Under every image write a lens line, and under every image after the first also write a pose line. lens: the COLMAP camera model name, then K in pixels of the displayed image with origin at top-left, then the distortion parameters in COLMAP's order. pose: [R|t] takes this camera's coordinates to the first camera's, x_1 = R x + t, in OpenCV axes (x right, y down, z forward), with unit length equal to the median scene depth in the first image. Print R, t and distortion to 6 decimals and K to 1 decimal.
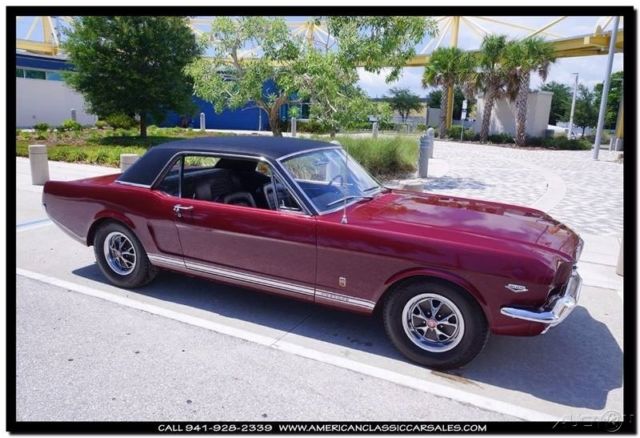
lens RADIAL K [[463.1, 0, 320.0], [0, 463.1, 219.0], [0, 0, 1]] dist [0.003759, 0.002789]
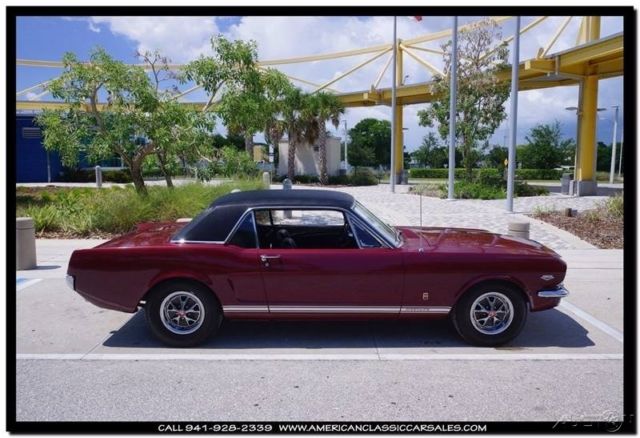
lens RADIAL K [[471.0, 0, 320.0], [0, 471.0, 219.0], [0, 0, 1]] dist [-0.004759, -0.001145]
pose [[0.891959, -0.084815, 0.444089, -0.659591], [0.125364, 0.990128, -0.062695, -0.028464], [-0.434388, 0.111594, 0.893786, -0.067535]]
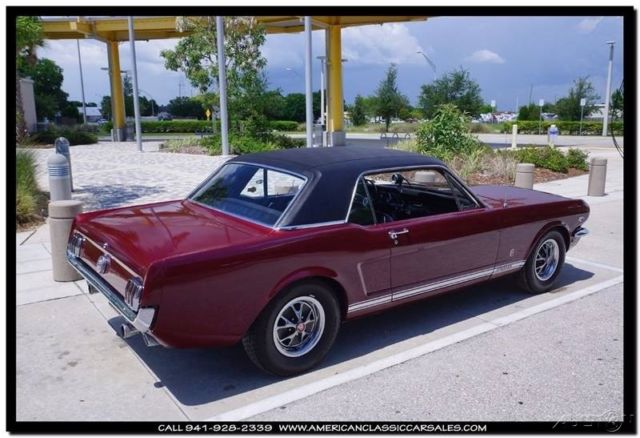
lens RADIAL K [[539.1, 0, 320.0], [0, 539.1, 219.0], [0, 0, 1]] dist [-0.000903, 0.004516]
pose [[0.472190, -0.201601, 0.858134, -1.201155], [0.209193, 0.971314, 0.113081, -0.190754], [-0.856315, 0.126120, 0.500818, 0.588856]]
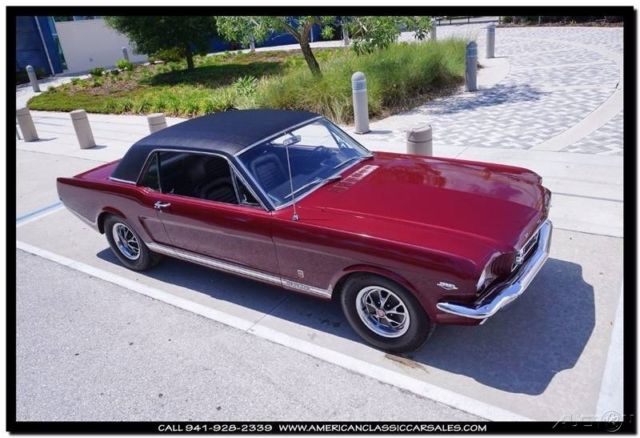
lens RADIAL K [[477.7, 0, 320.0], [0, 477.7, 219.0], [0, 0, 1]] dist [0.002100, 0.003502]
pose [[0.982112, -0.072197, -0.173905, 0.242305], [0.104461, 0.977322, 0.184199, -0.151899], [0.156663, -0.199071, 0.967382, -0.015409]]
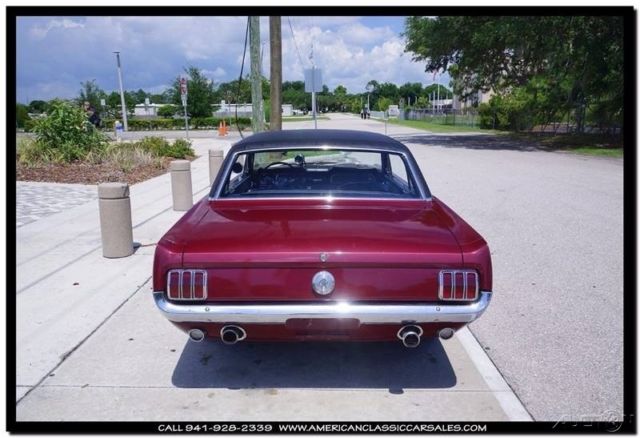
lens RADIAL K [[471.0, 0, 320.0], [0, 471.0, 219.0], [0, 0, 1]] dist [-0.004759, -0.001145]
pose [[-0.437255, -0.228009, 0.869954, -1.115681], [0.187358, 0.923009, 0.336083, -0.368434], [-0.879605, 0.309947, -0.360871, 1.562847]]
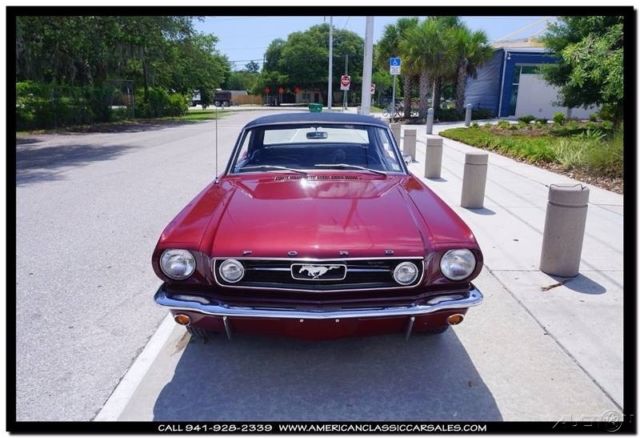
lens RADIAL K [[463.1, 0, 320.0], [0, 463.1, 219.0], [0, 0, 1]] dist [0.003759, 0.002789]
pose [[0.452230, 0.193526, -0.870652, 0.984890], [-0.186068, 0.975168, 0.120111, -0.077849], [0.872277, 0.107682, 0.477009, 0.575243]]
